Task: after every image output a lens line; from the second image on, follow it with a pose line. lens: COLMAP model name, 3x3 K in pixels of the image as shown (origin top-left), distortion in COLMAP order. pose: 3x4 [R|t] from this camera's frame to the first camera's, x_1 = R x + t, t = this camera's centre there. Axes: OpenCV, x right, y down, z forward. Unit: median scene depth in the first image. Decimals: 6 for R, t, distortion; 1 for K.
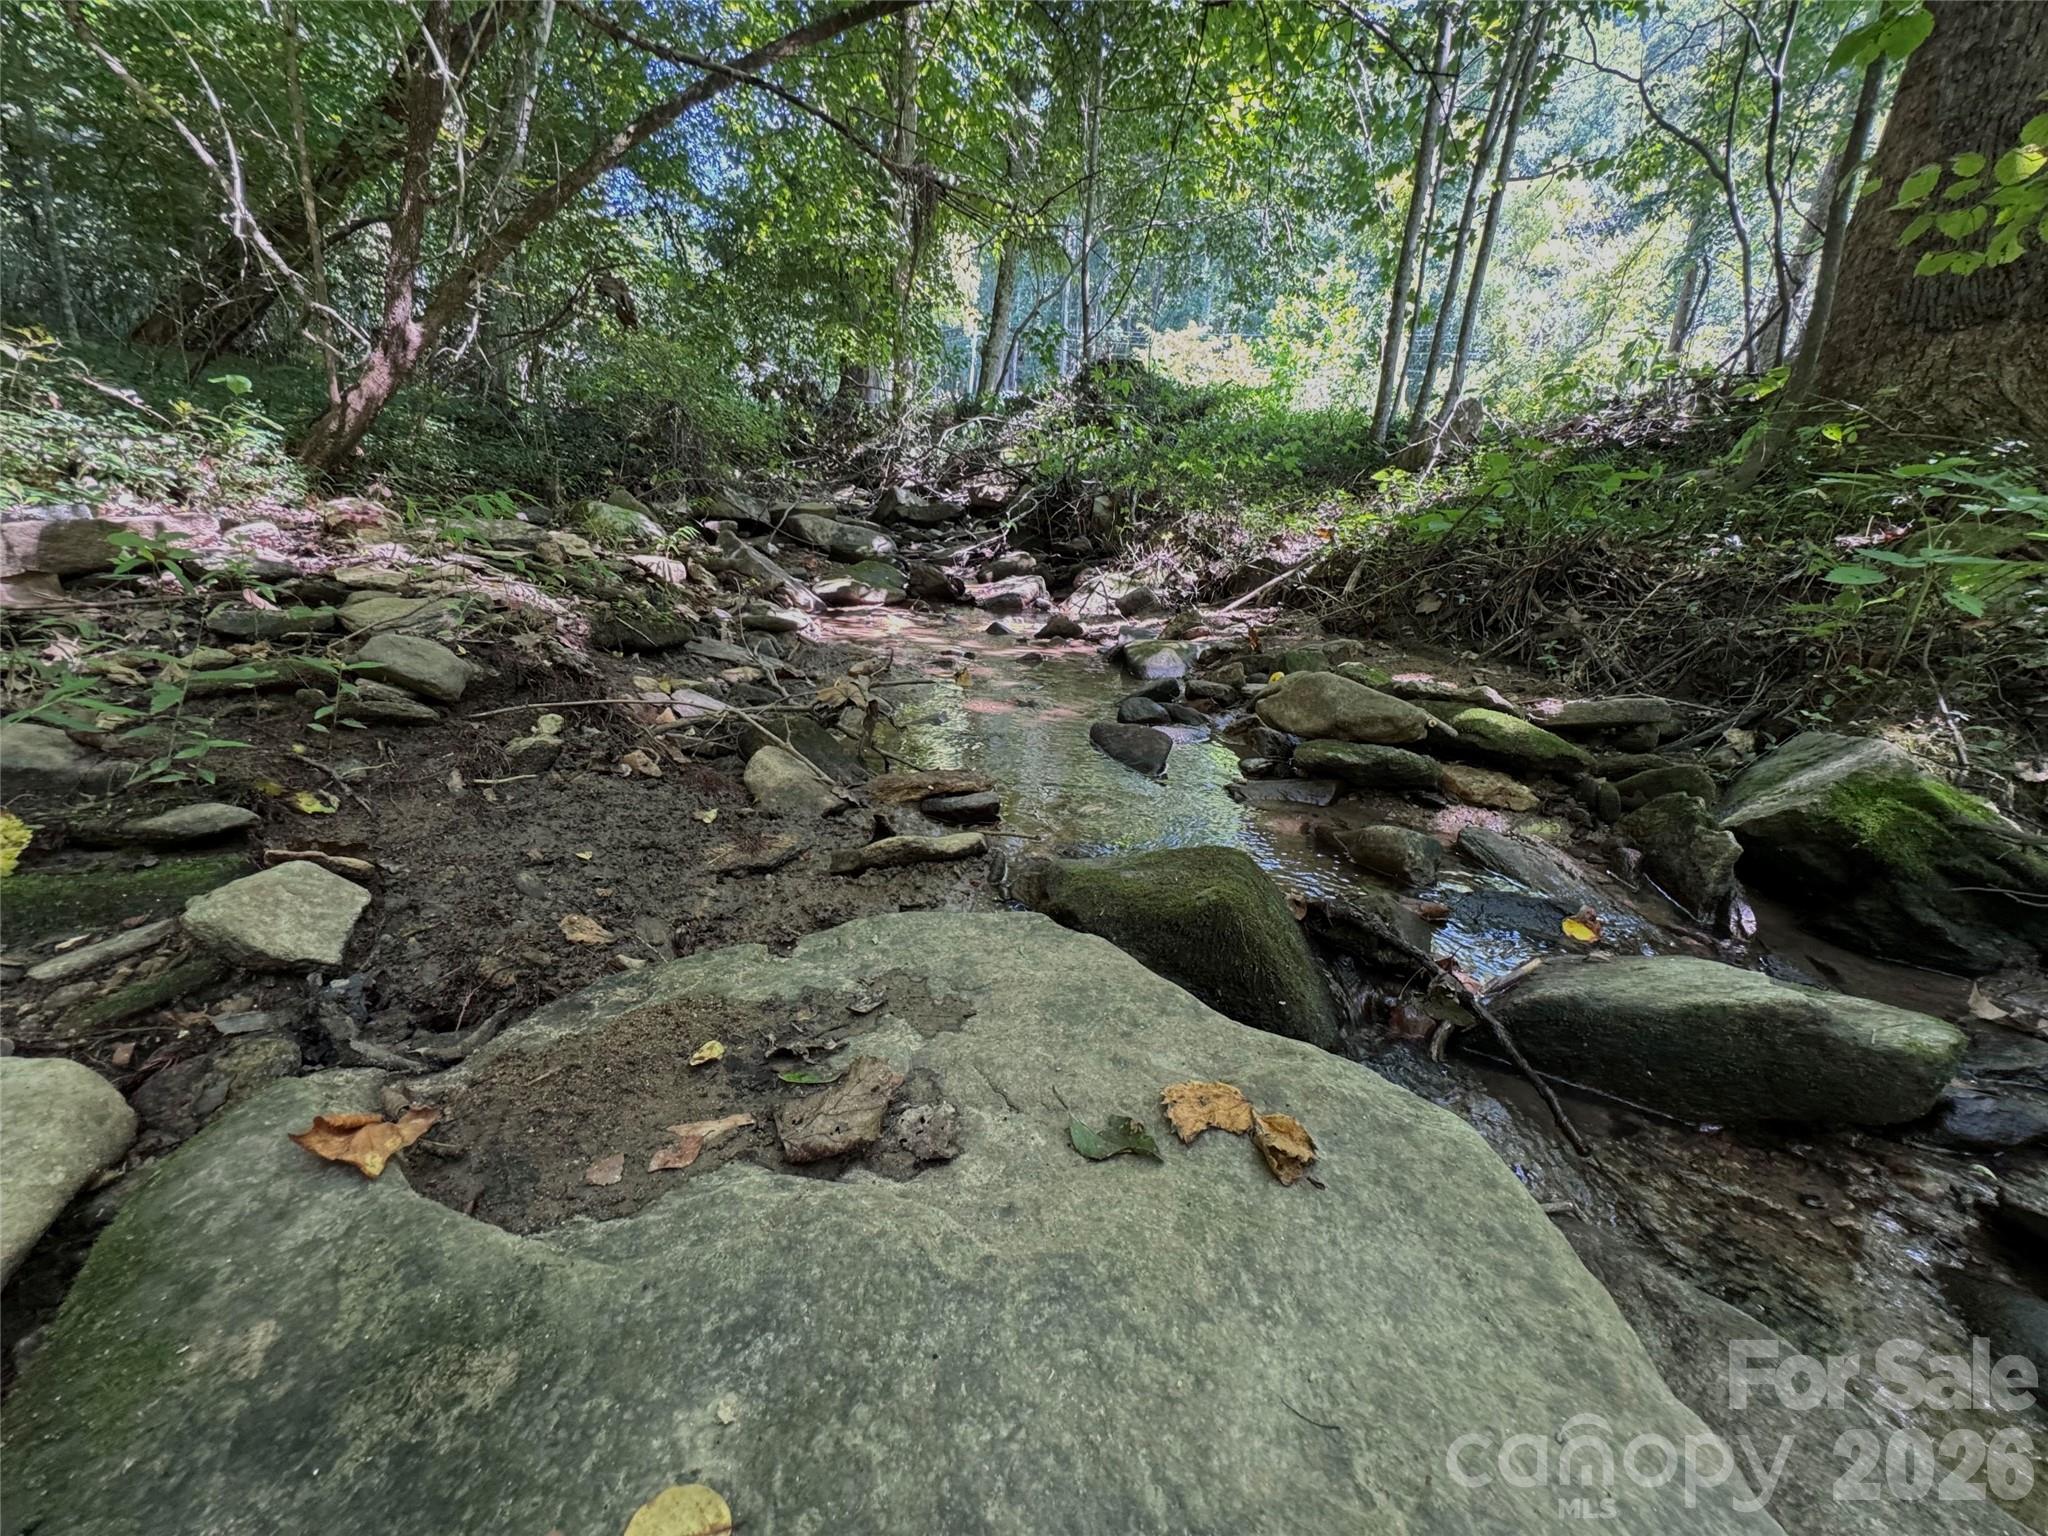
lens RADIAL K [[821.1, 0, 1024.0], [0, 821.1, 768.0], [0, 0, 1]] dist [-0.002572, -0.000106]
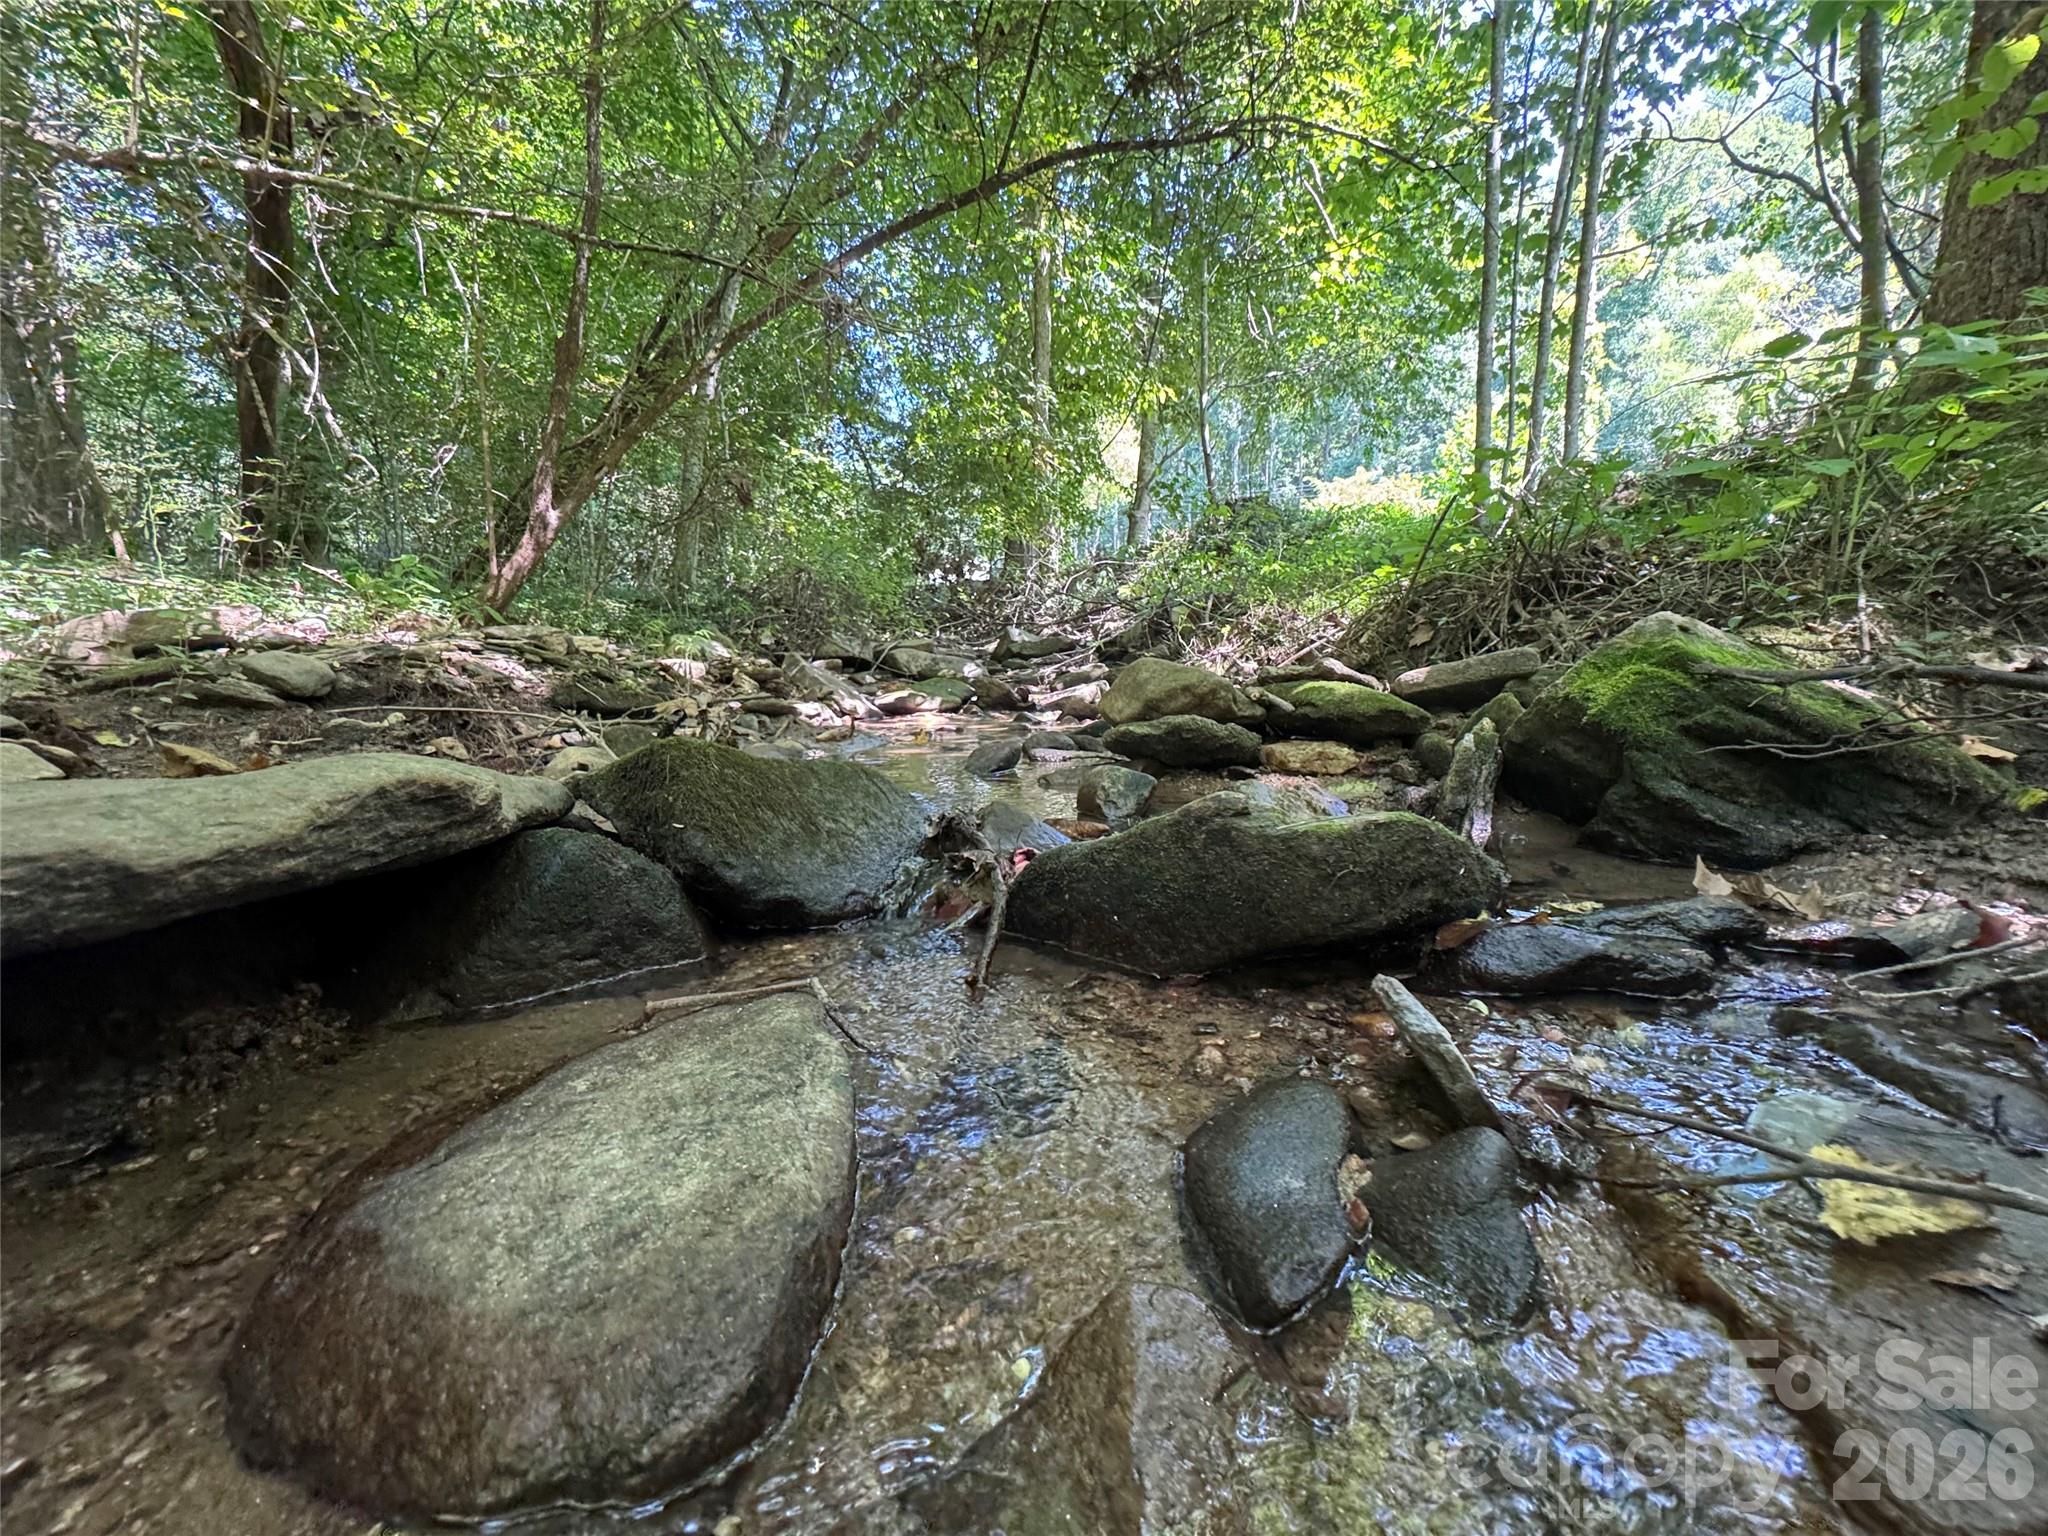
lens RADIAL K [[824.4, 0, 1024.0], [0, 824.4, 768.0], [0, 0, 1]] dist [-0.002922, -0.000754]
pose [[0.970424, -0.058658, -0.234171, 0.137641], [0.012711, 0.981100, -0.193085, 0.060040], [0.241071, 0.184398, 0.952829, 0.021788]]
